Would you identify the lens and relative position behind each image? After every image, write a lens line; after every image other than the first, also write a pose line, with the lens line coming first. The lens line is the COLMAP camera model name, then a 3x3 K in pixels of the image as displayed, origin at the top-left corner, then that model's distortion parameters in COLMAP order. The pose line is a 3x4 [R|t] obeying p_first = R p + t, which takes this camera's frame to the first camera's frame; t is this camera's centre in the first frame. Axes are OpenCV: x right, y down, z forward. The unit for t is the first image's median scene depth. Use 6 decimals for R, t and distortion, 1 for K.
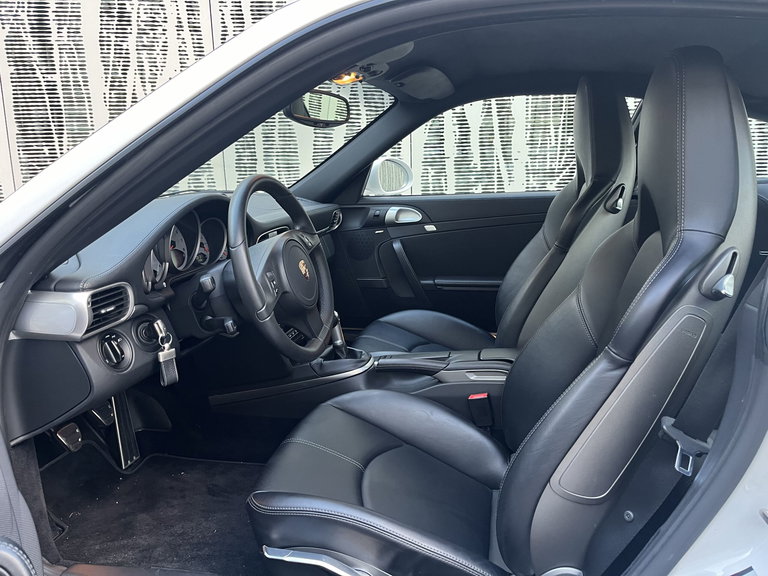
lens RADIAL K [[577.6, 0, 379.5], [0, 577.6, 288.9], [0, 0, 1]] dist [0.070815, -0.090099]
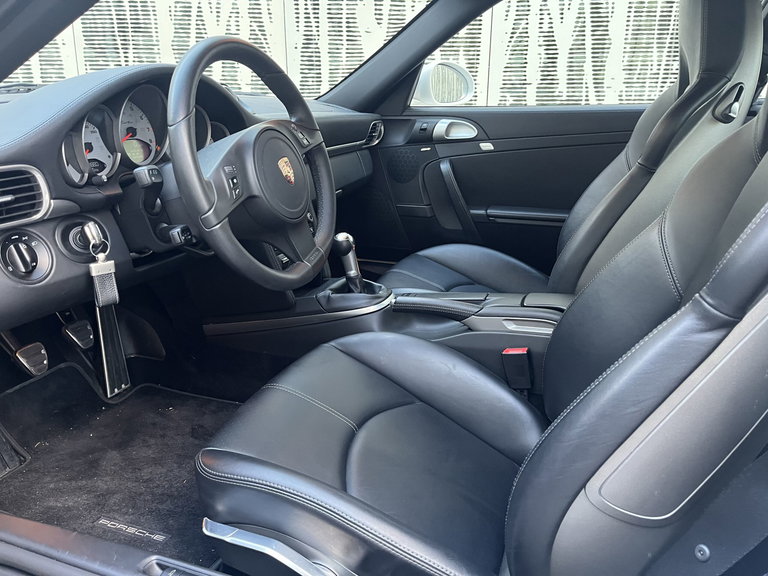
lens RADIAL K [[565.0, 0, 385.4], [0, 565.0, 283.5], [0, 0, 1]] dist [0.066104, -0.082223]
pose [[0.989796, 0.066680, -0.125925, 0.073494], [-0.054999, 0.994045, 0.094068, 0.026676], [0.131447, -0.086182, 0.987570, 0.190853]]
